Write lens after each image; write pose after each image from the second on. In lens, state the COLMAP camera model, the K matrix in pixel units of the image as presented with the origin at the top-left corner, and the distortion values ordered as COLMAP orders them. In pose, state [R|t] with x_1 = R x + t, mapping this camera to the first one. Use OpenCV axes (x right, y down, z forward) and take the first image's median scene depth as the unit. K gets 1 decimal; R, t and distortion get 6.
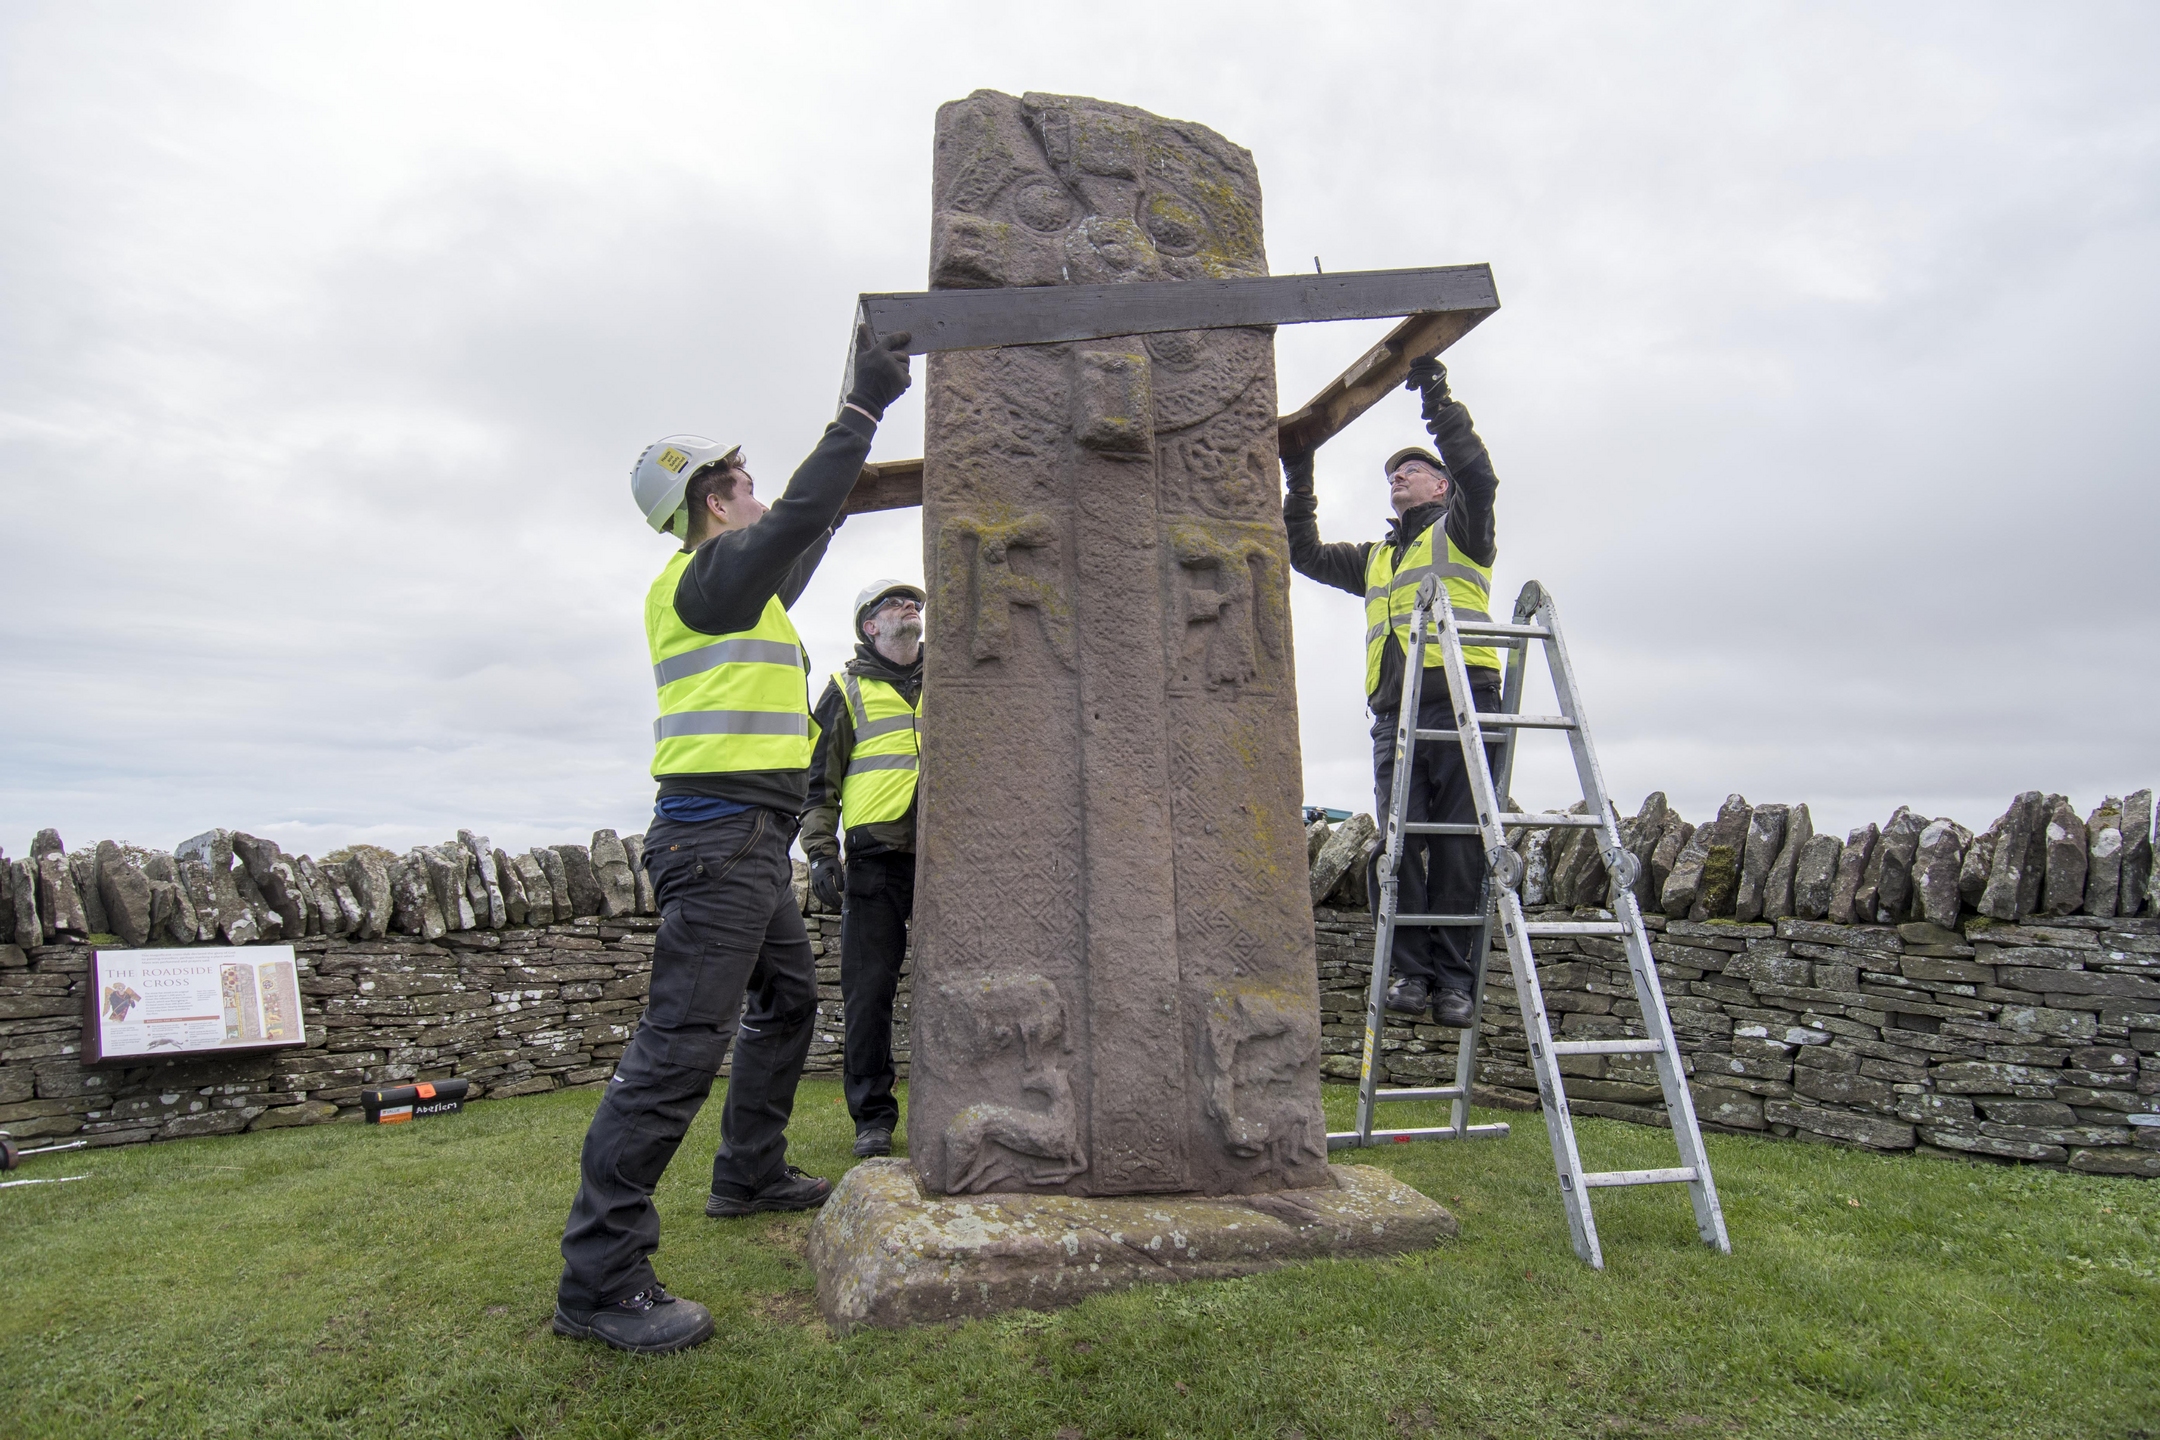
lens RADIAL K [[1117.4, 0, 1080.0], [0, 1117.4, 720.0], [0, 0, 1]] dist [0.041795, -0.040084]
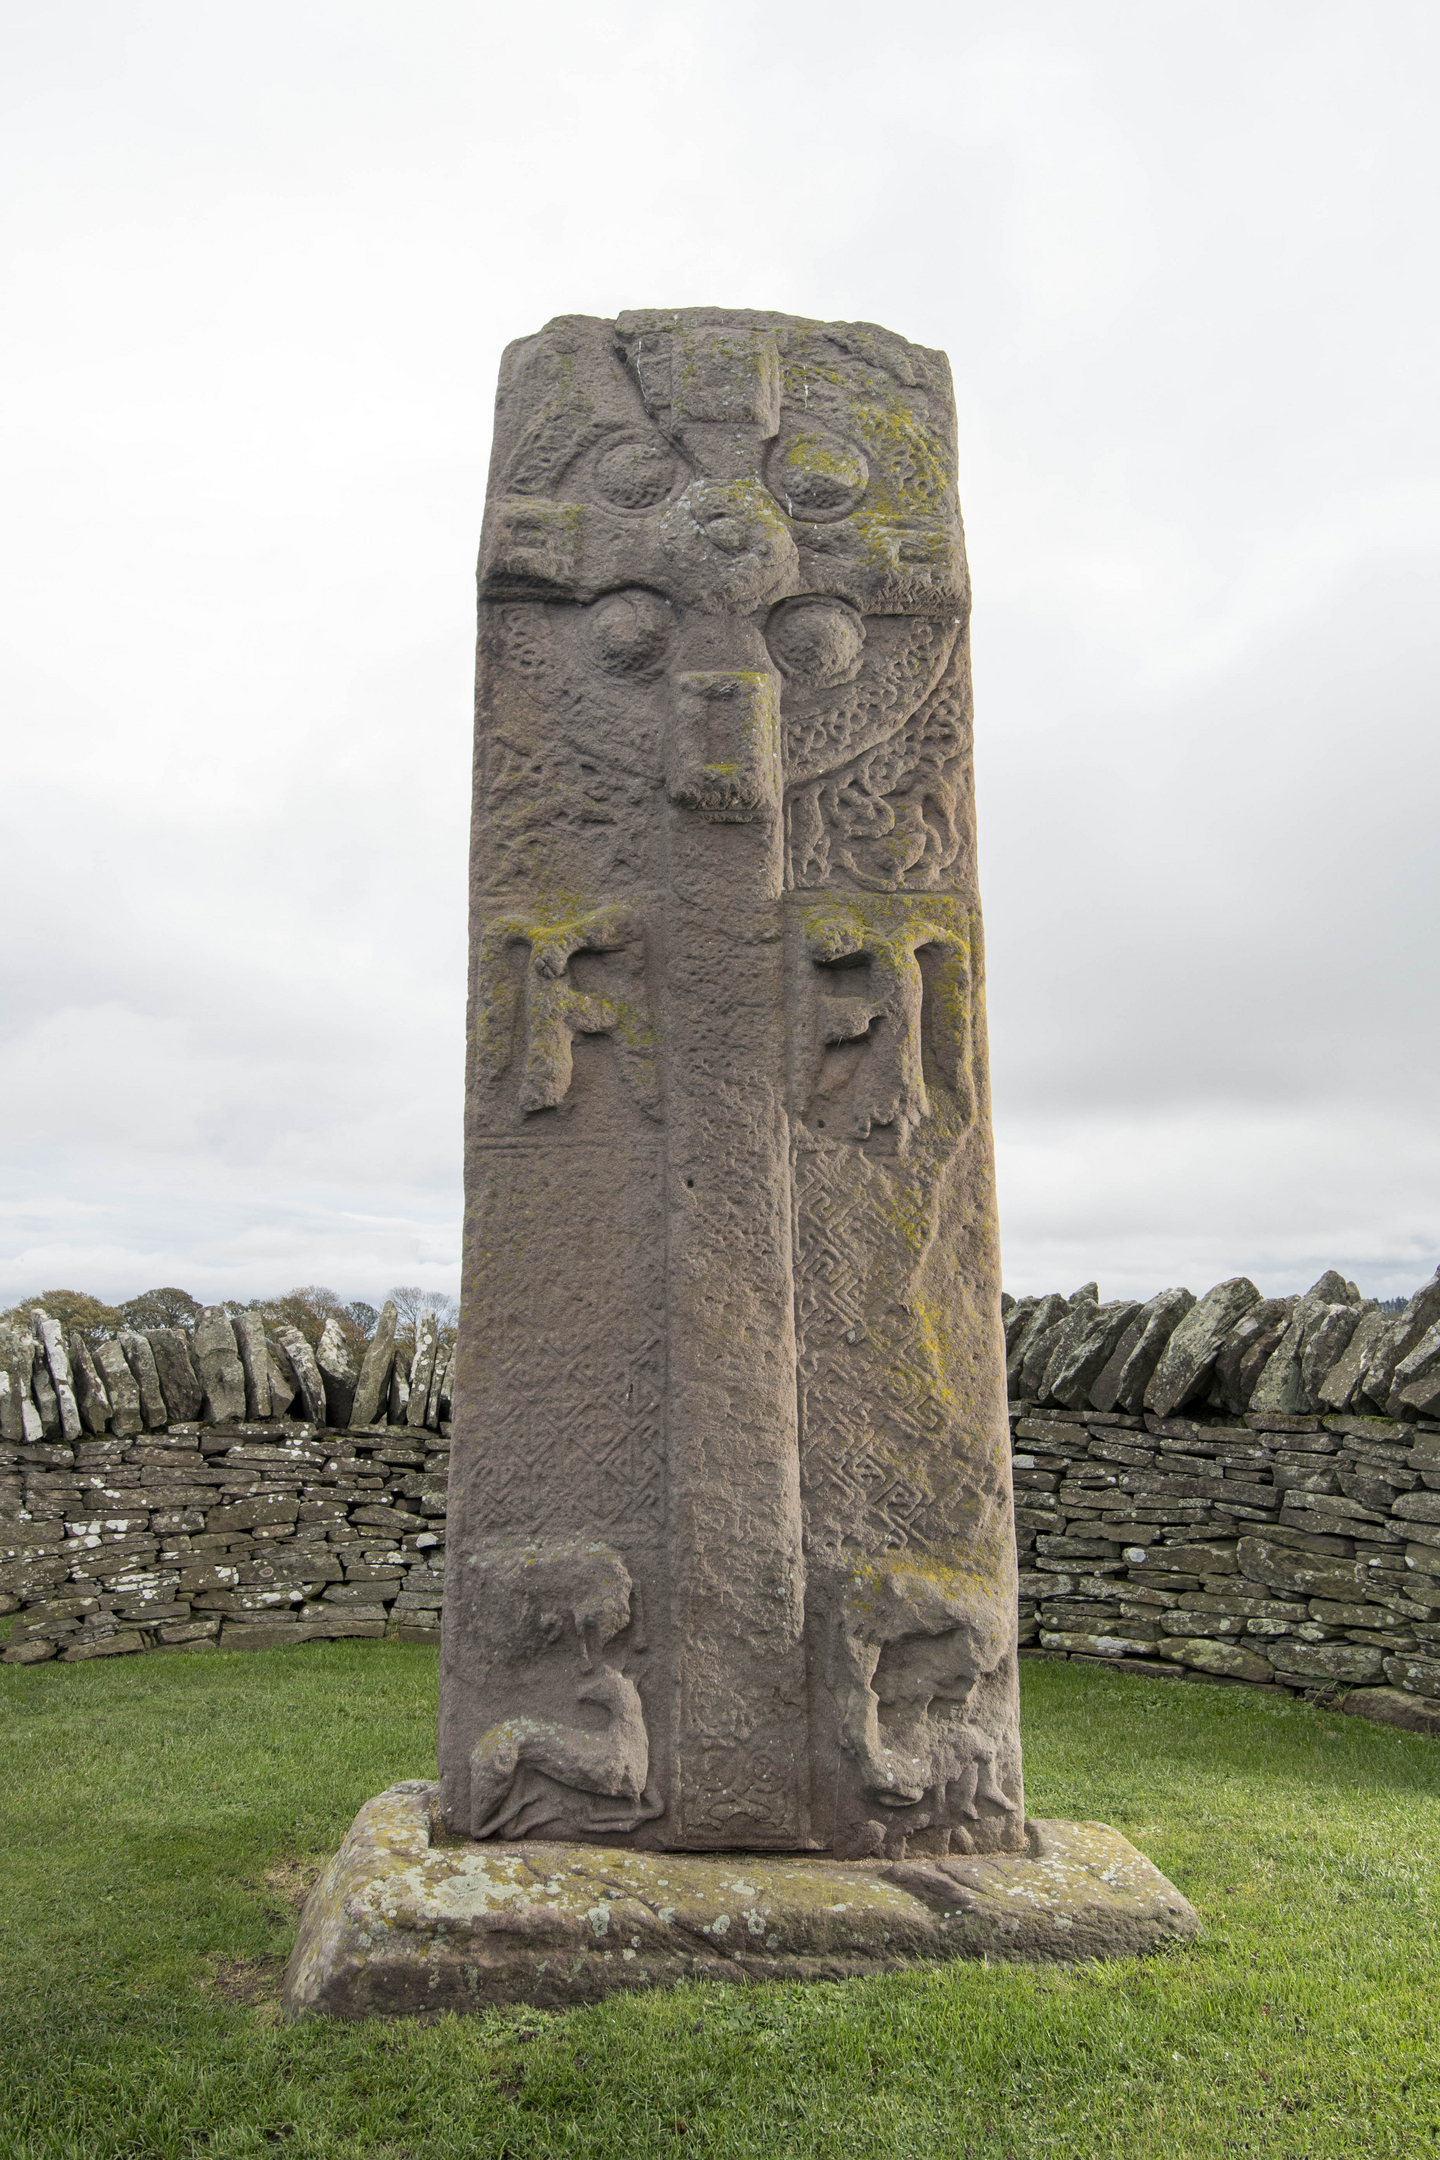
lens RADIAL K [[1618.5, 0, 696.0], [0, 1618.5, 1104.4], [0, 0, 1]] dist [0.048640, -0.049418]
pose [[0.981085, -0.031771, -0.190952, 0.214852], [0.032177, 0.999482, -0.000971, -0.051898], [0.190884, -0.005192, 0.981599, -0.029371]]
